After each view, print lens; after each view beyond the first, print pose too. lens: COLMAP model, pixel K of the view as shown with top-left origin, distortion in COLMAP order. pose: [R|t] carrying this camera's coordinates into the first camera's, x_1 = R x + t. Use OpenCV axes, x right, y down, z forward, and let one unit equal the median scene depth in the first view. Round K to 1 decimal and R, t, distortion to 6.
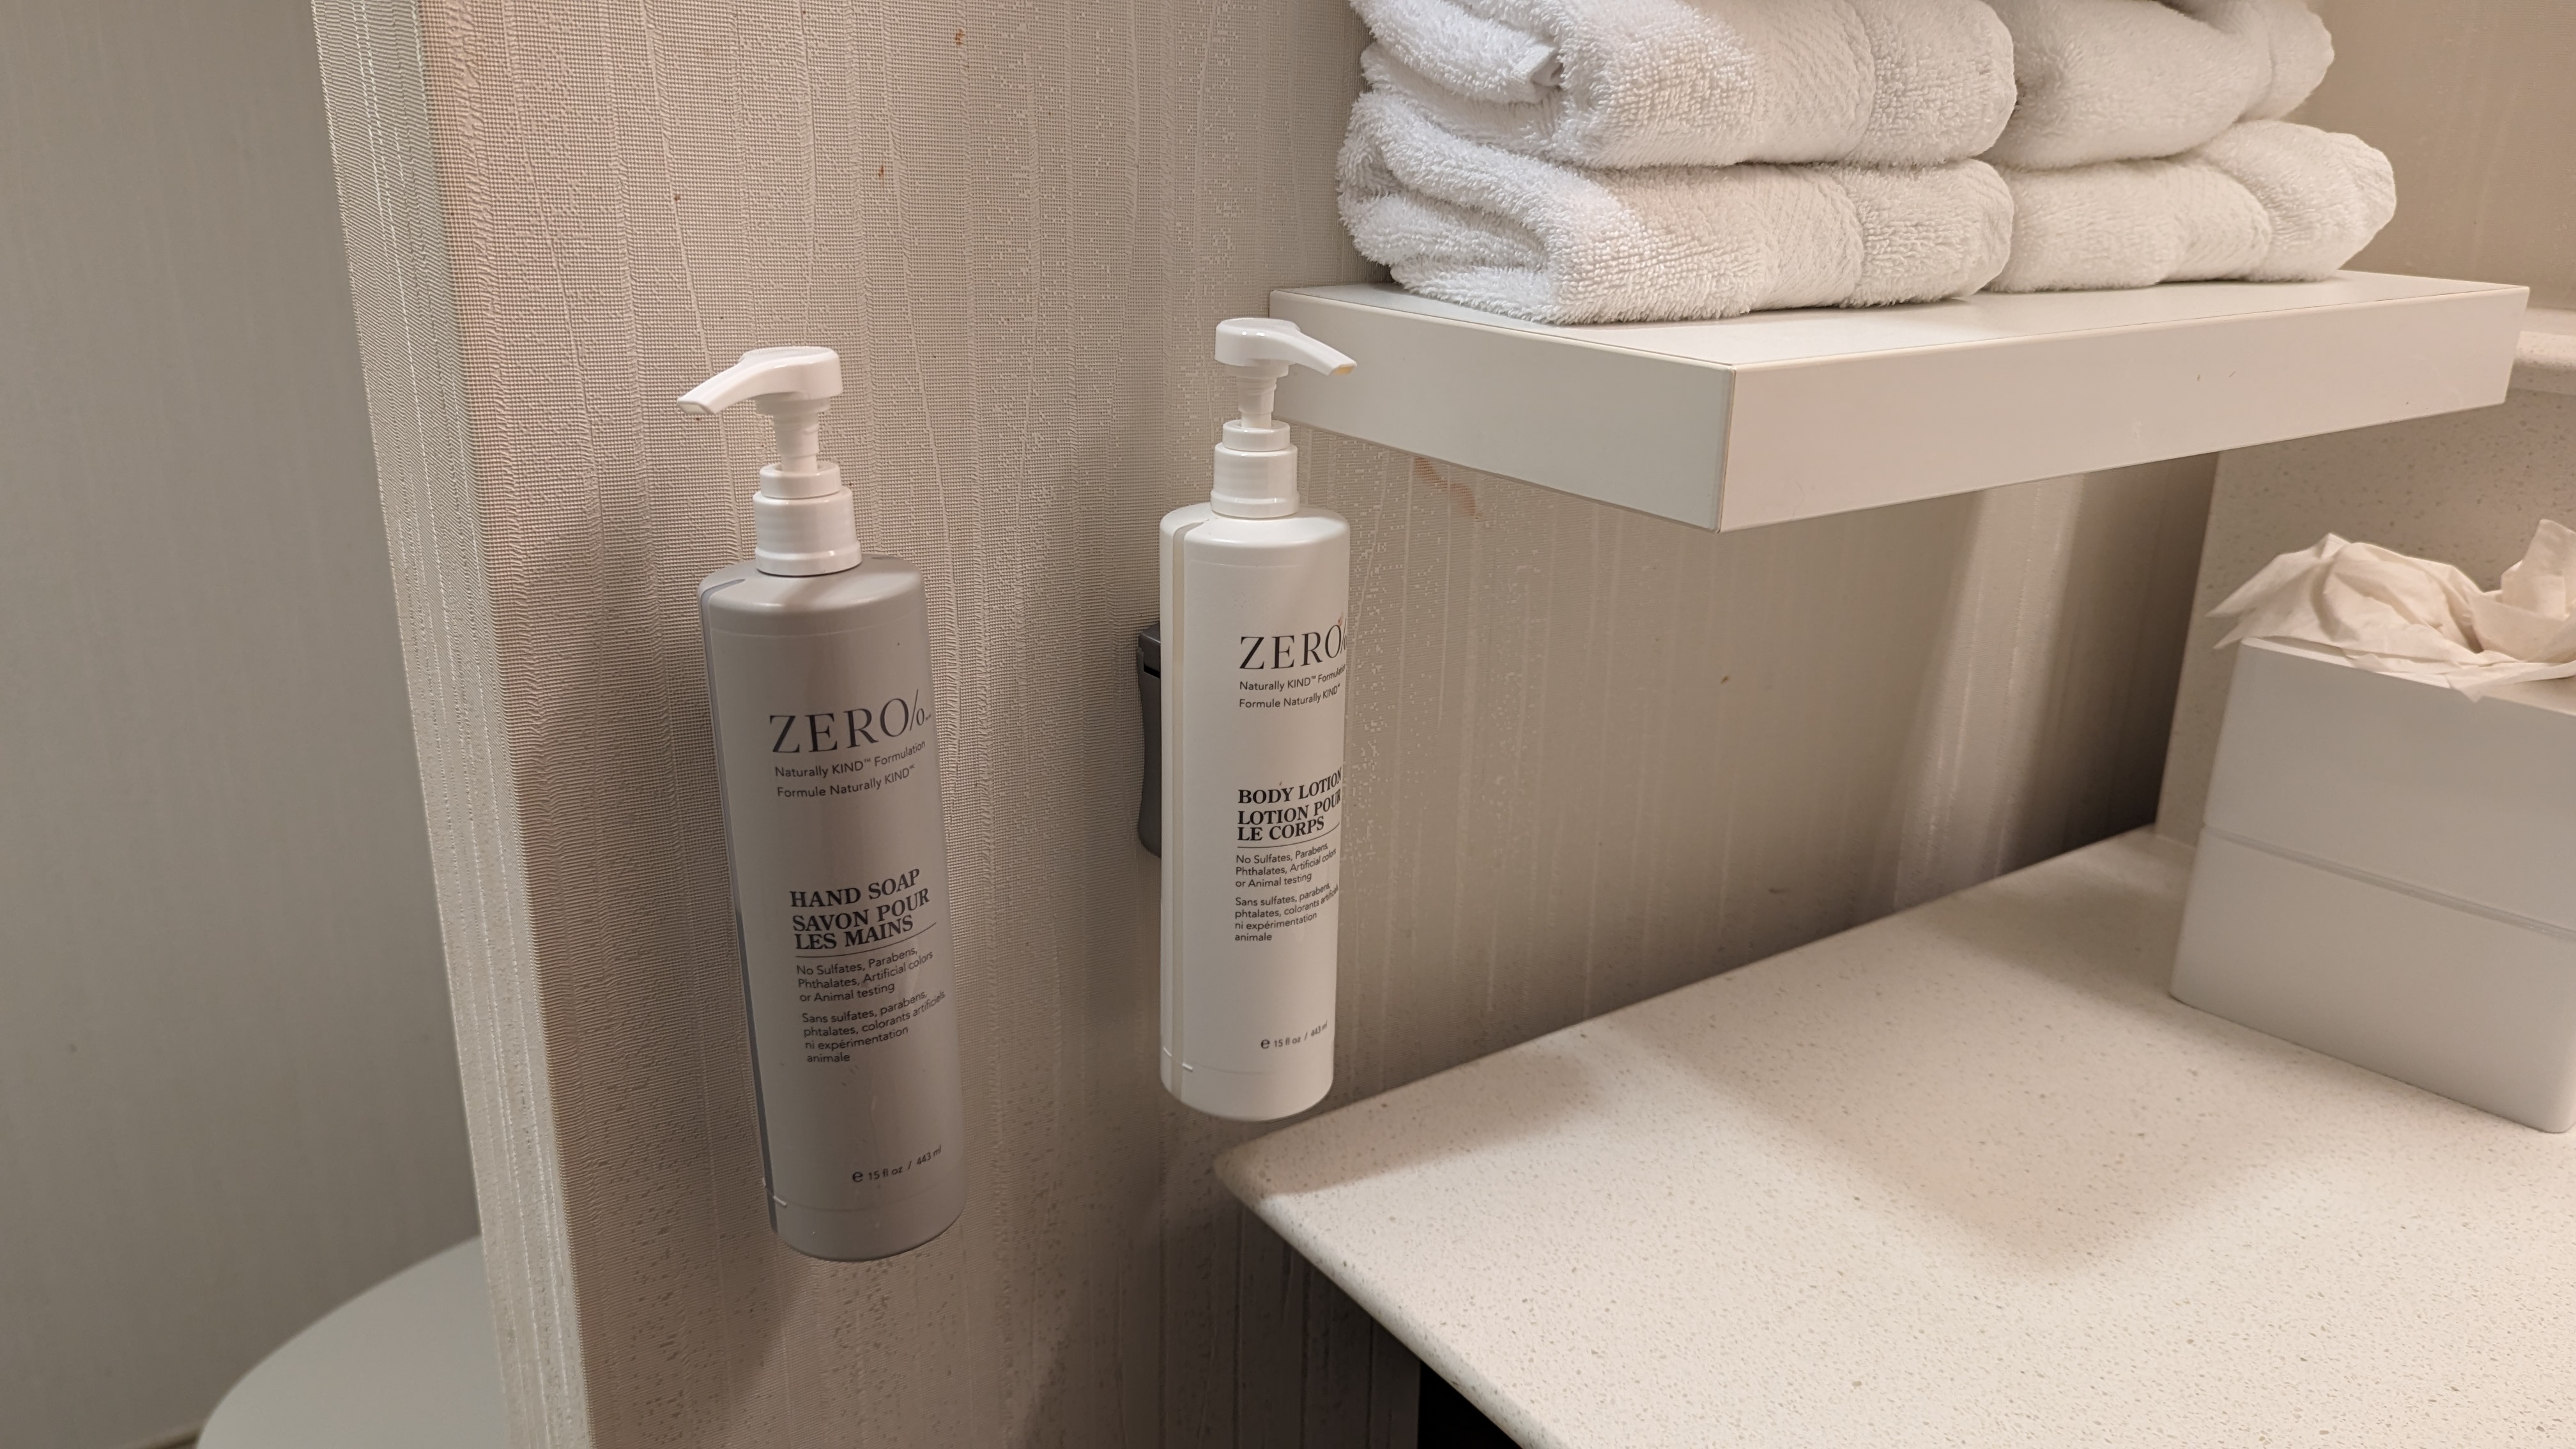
lens RADIAL K [[1825.4, 0, 1247.4], [0, 1825.4, 737.4], [0, 0, 1]] dist [0.054513, -0.045730]
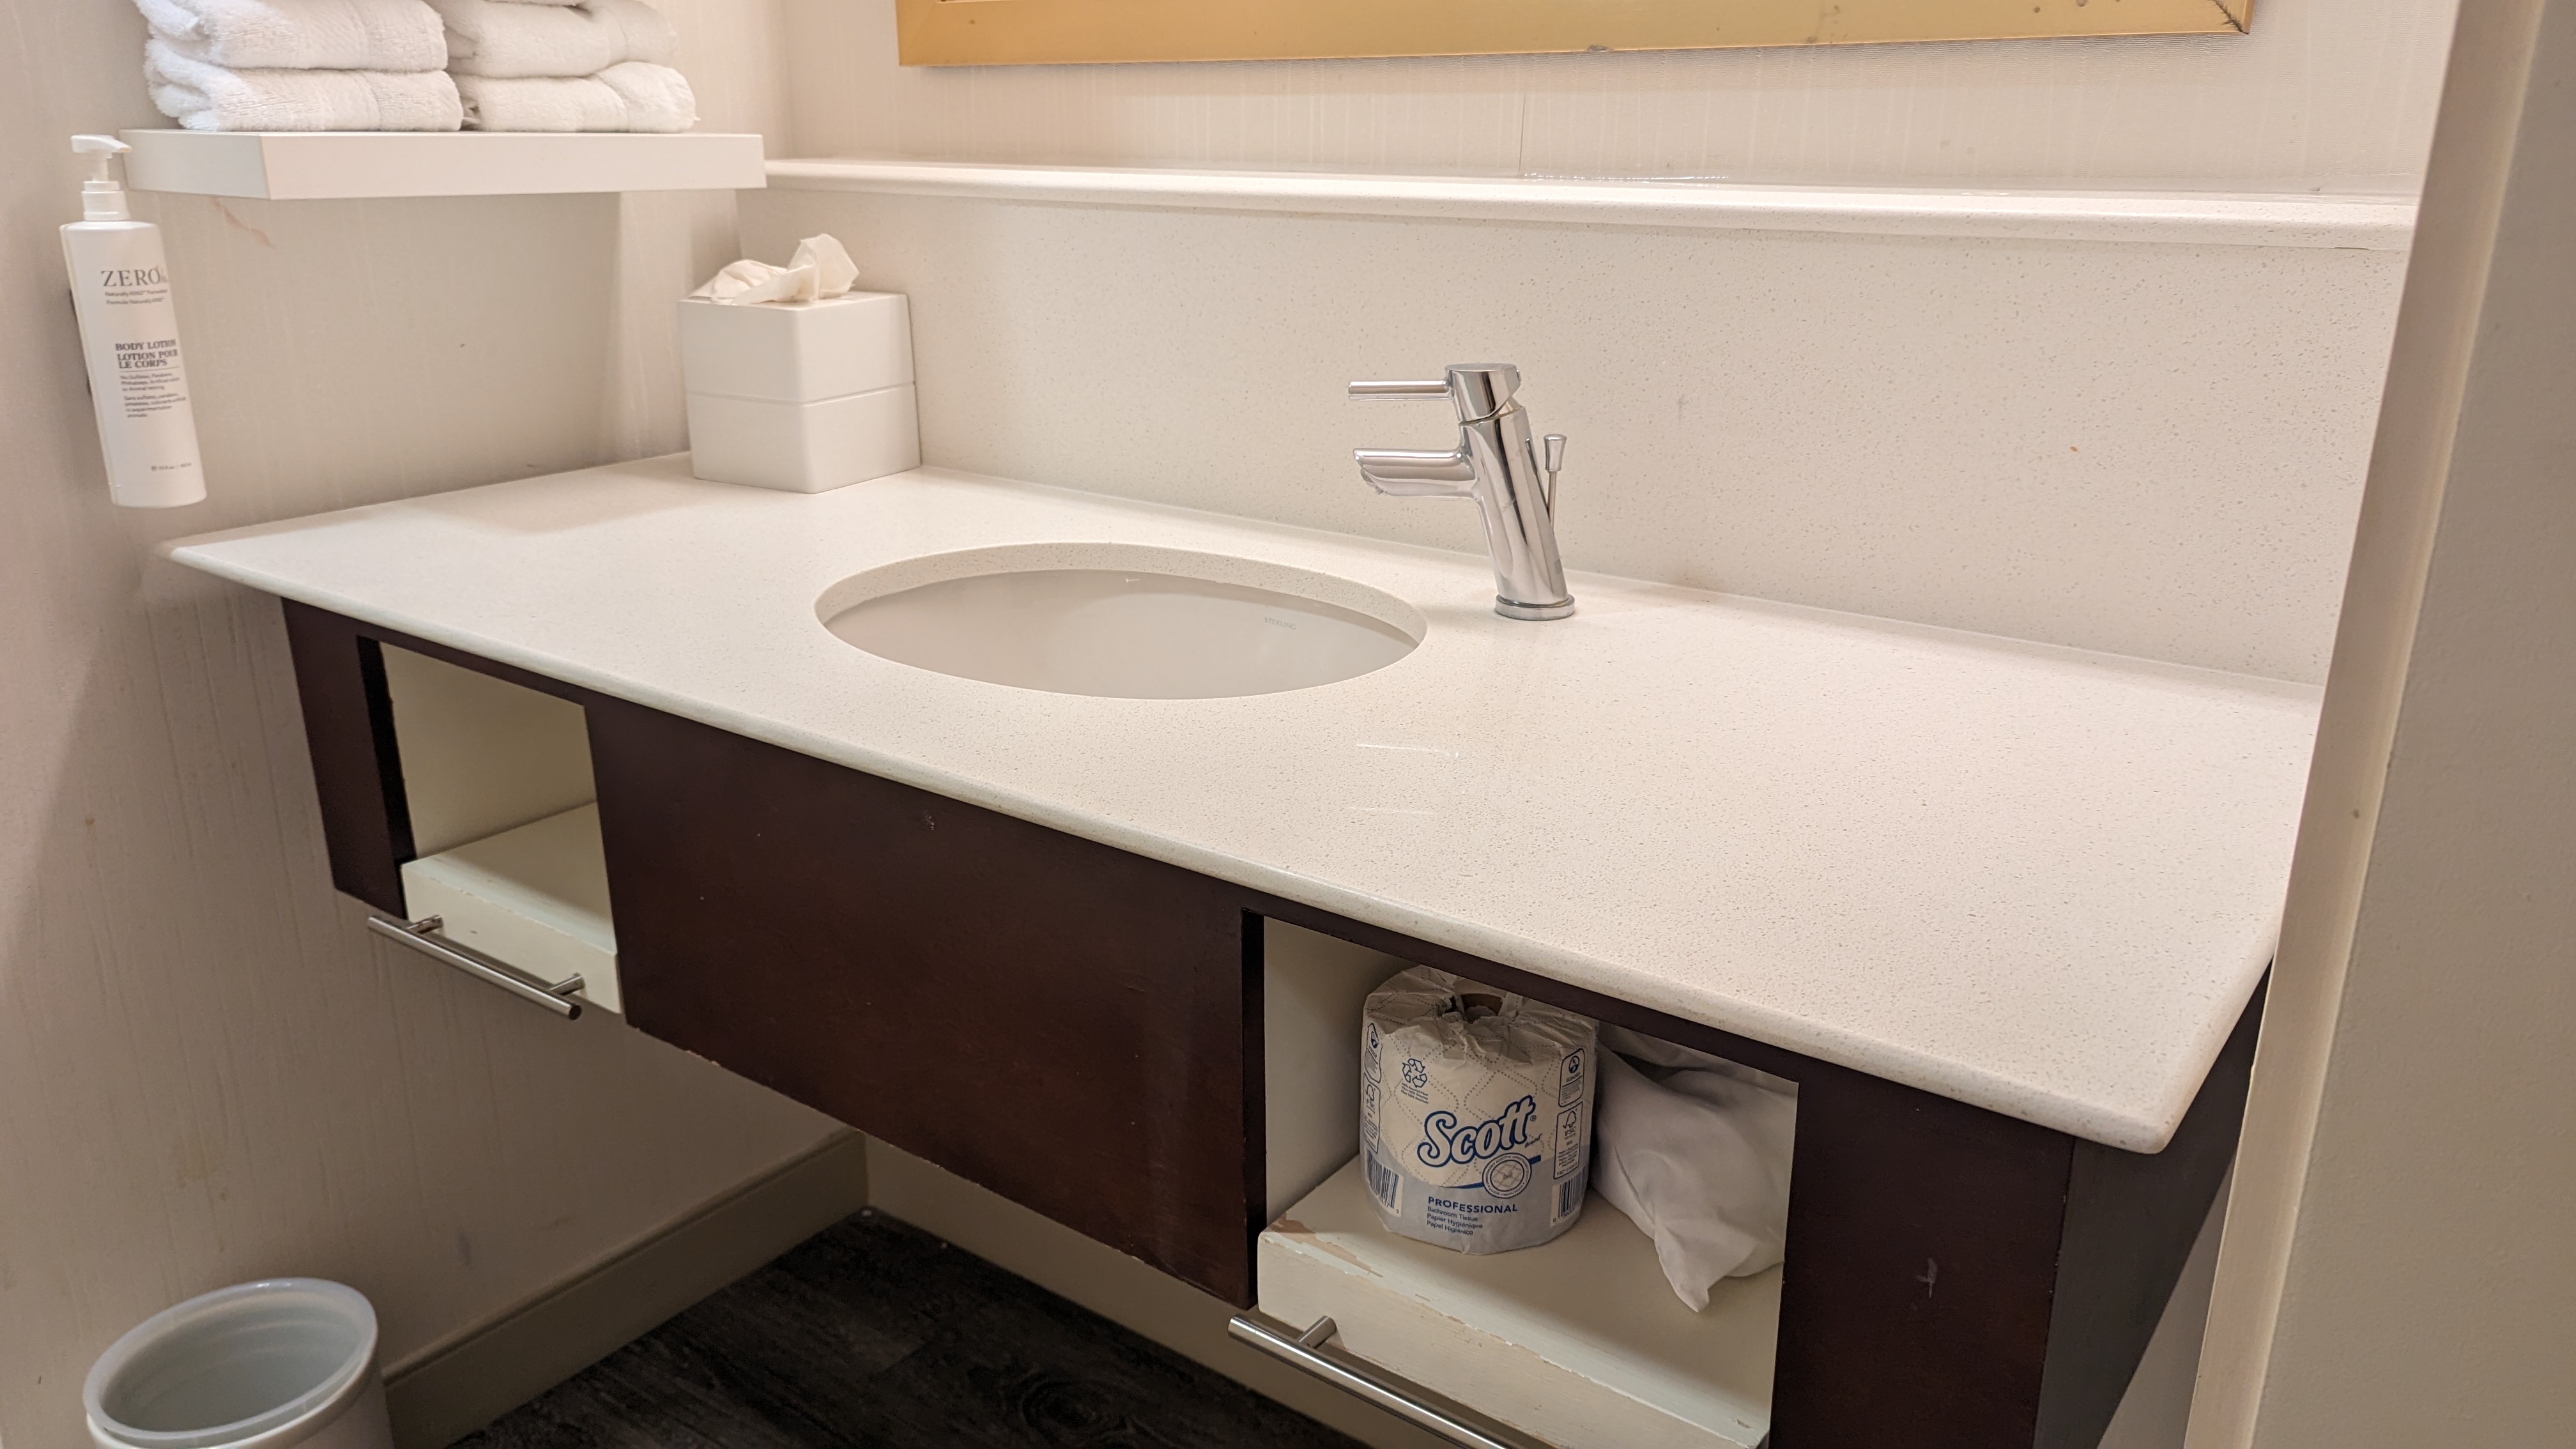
lens RADIAL K [[1825.4, 0, 1281.4], [0, 1825.4, 729.0], [0, 0, 1]] dist [0.054513, -0.045730]
pose [[0.937344, -0.118564, 0.327612, 0.549773], [0.122709, 0.992410, 0.008071, 0.672451], [-0.326082, 0.032636, 0.944778, -1.651032]]
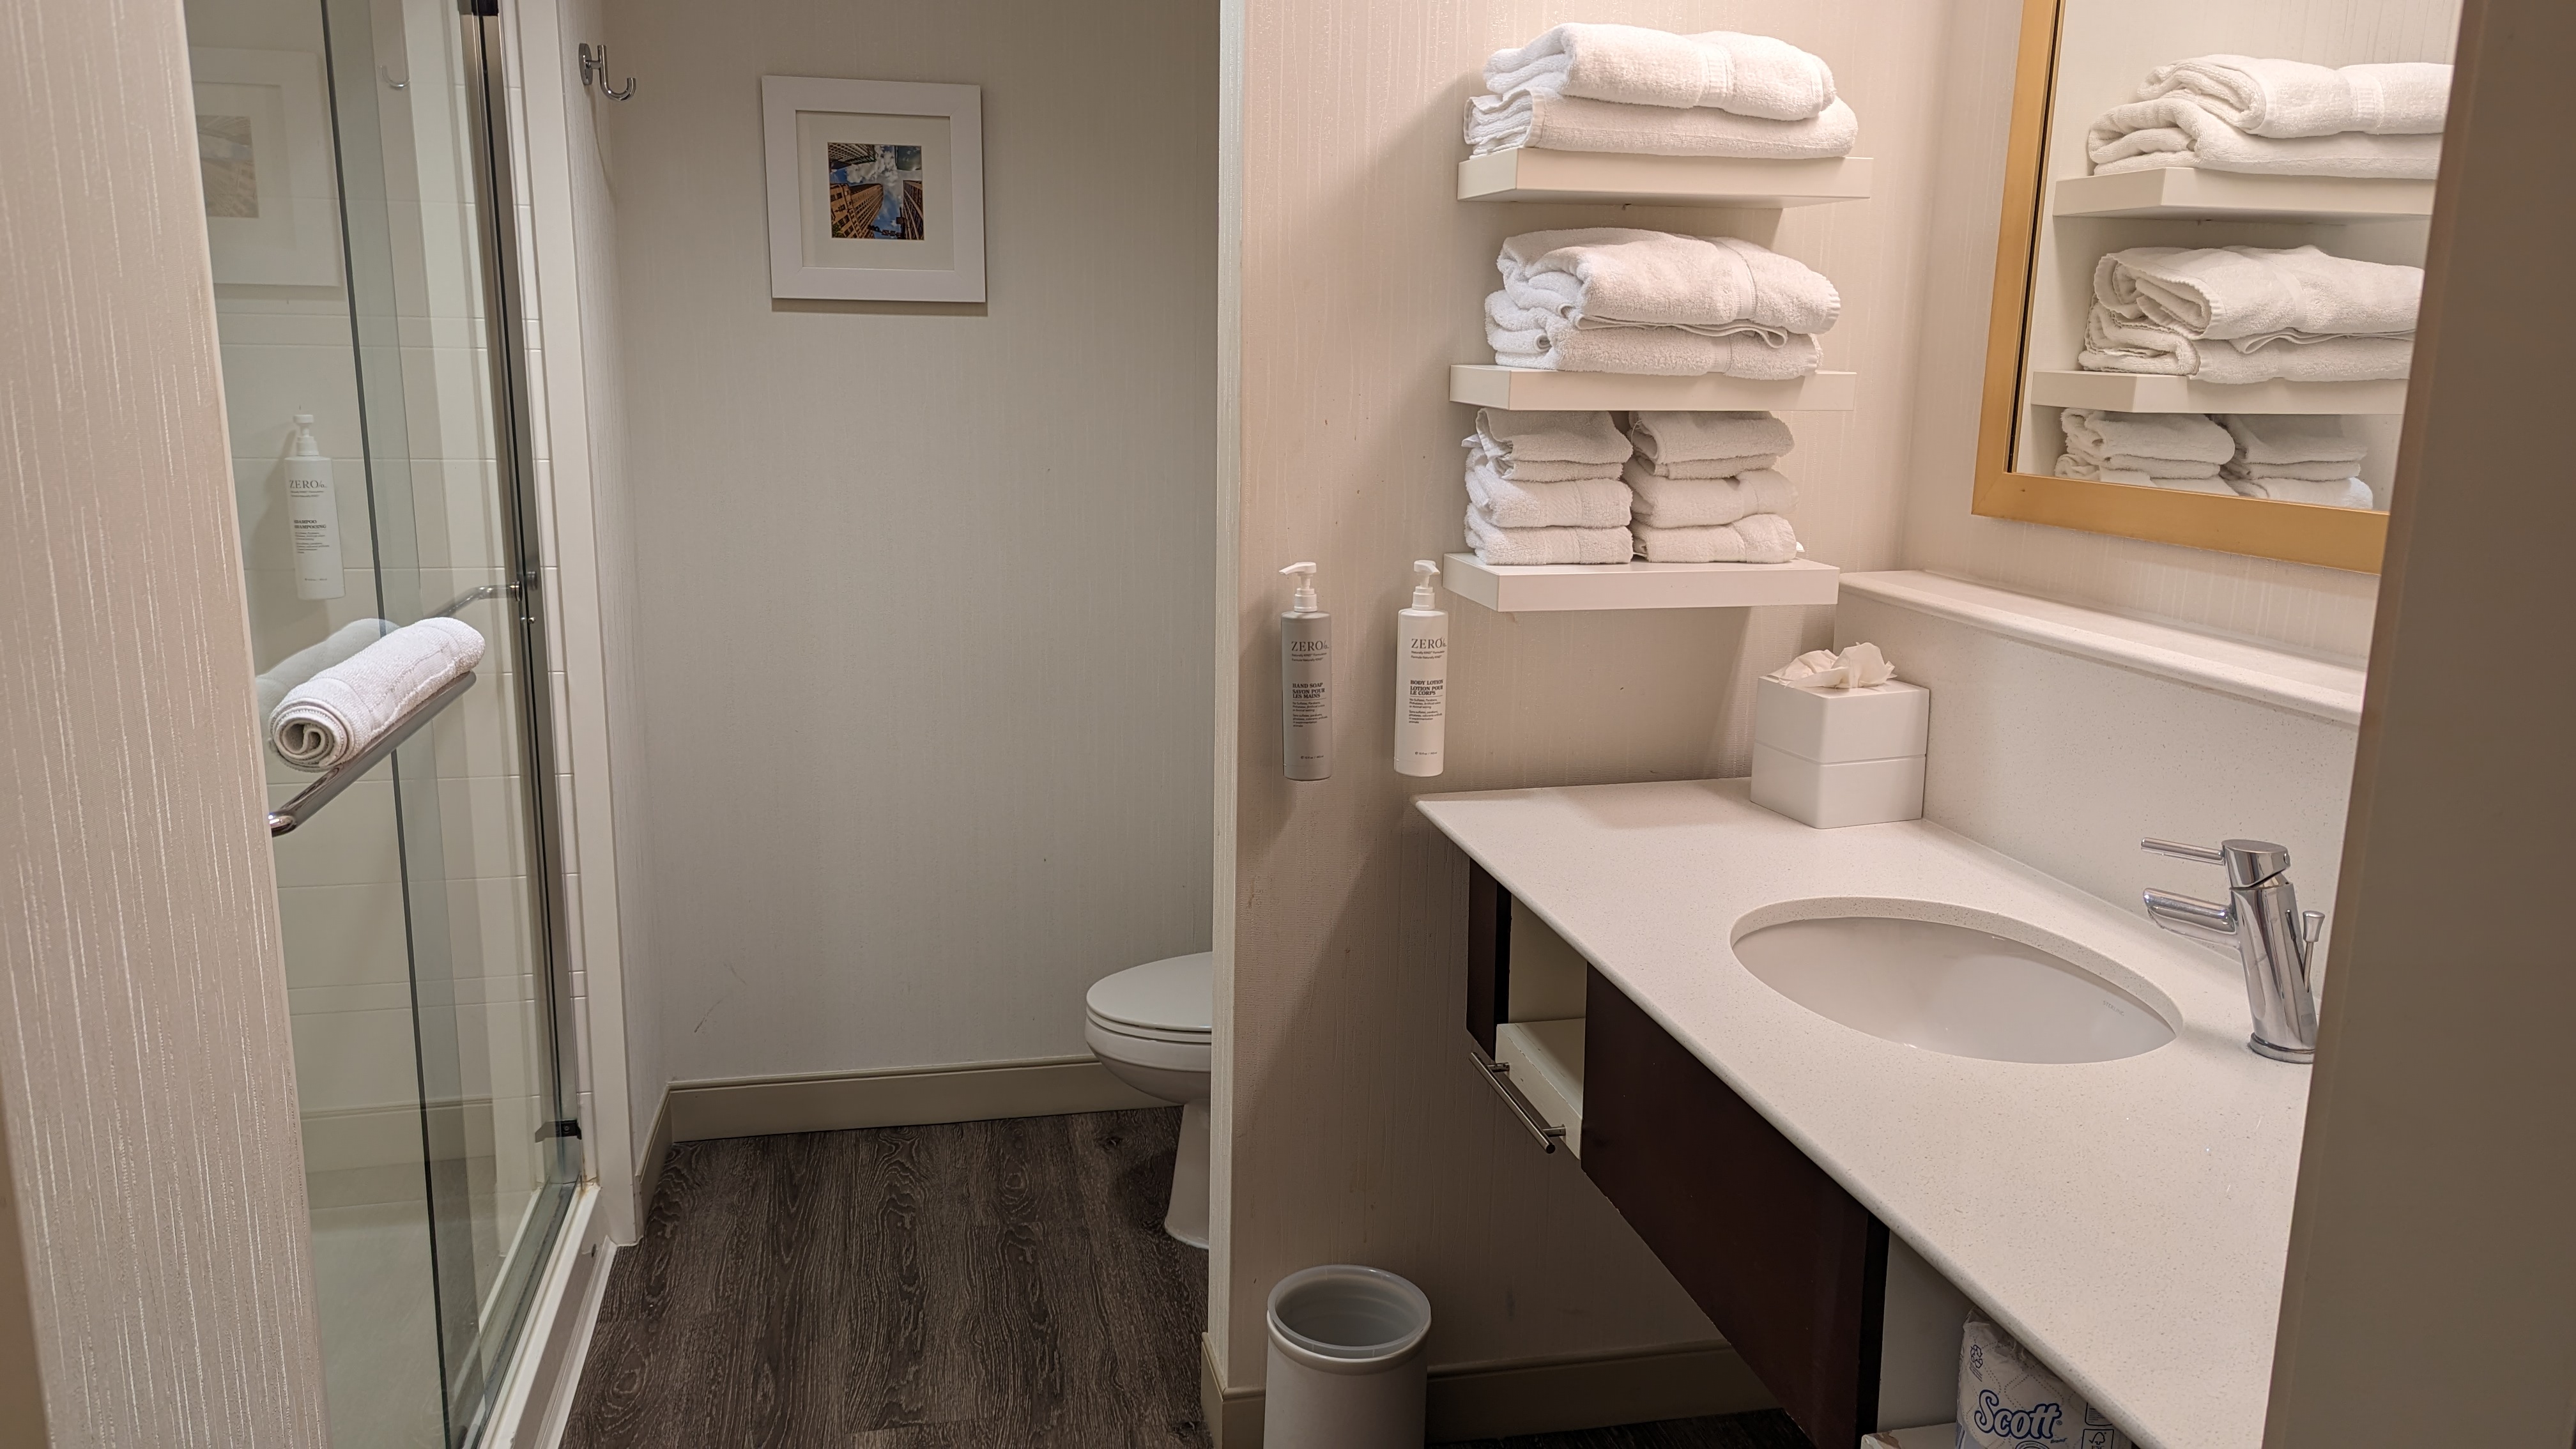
lens RADIAL K [[1825.4, 0, 1276.2], [0, 1825.4, 727.1], [0, 0, 1]] dist [0.054513, -0.045730]
pose [[0.930295, 0.072129, -0.359651, 1.135417], [-0.119187, 0.986714, -0.110409, 0.593009], [0.346909, 0.145579, 0.926532, -2.678352]]
